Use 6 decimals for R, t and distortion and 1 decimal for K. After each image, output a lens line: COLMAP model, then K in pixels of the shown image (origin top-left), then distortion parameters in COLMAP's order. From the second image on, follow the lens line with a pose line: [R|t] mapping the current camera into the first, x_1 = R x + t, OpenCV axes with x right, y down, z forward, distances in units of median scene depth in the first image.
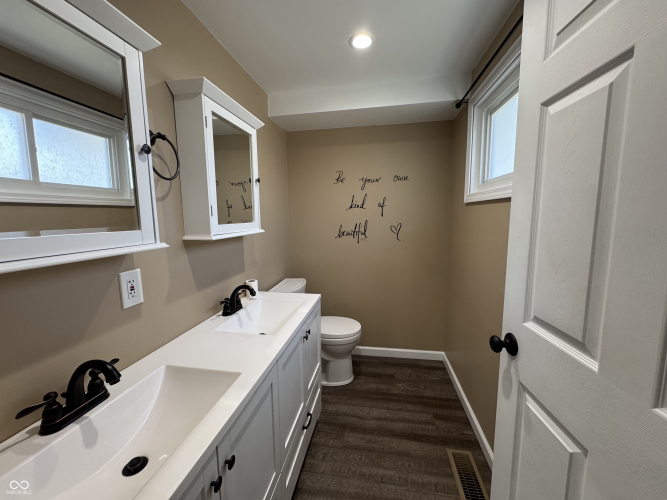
lens RADIAL K [[266.1, 0, 332.3], [0, 266.1, 248.6], [0, 0, 1]] dist [-0.002184, -0.000070]
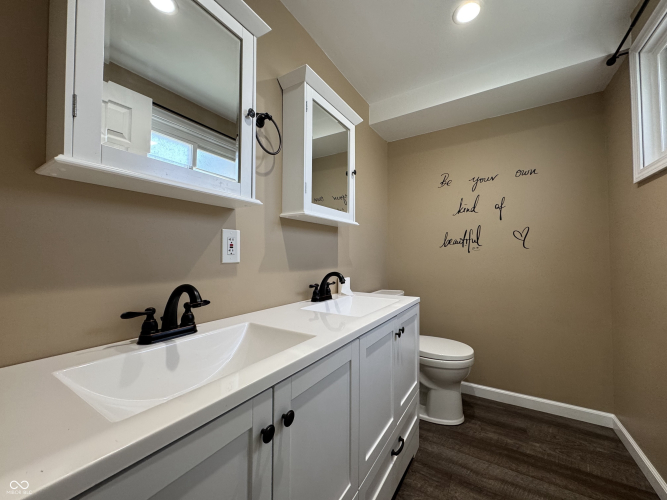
lens RADIAL K [[266.1, 0, 332.3], [0, 266.1, 248.6], [0, 0, 1]] dist [-0.002184, -0.000070]
pose [[0.926468, 0.001328, -0.376372, 0.018908], [-0.058680, 0.988275, -0.140960, 0.155226], [0.371772, 0.152680, 0.915683, 0.087415]]
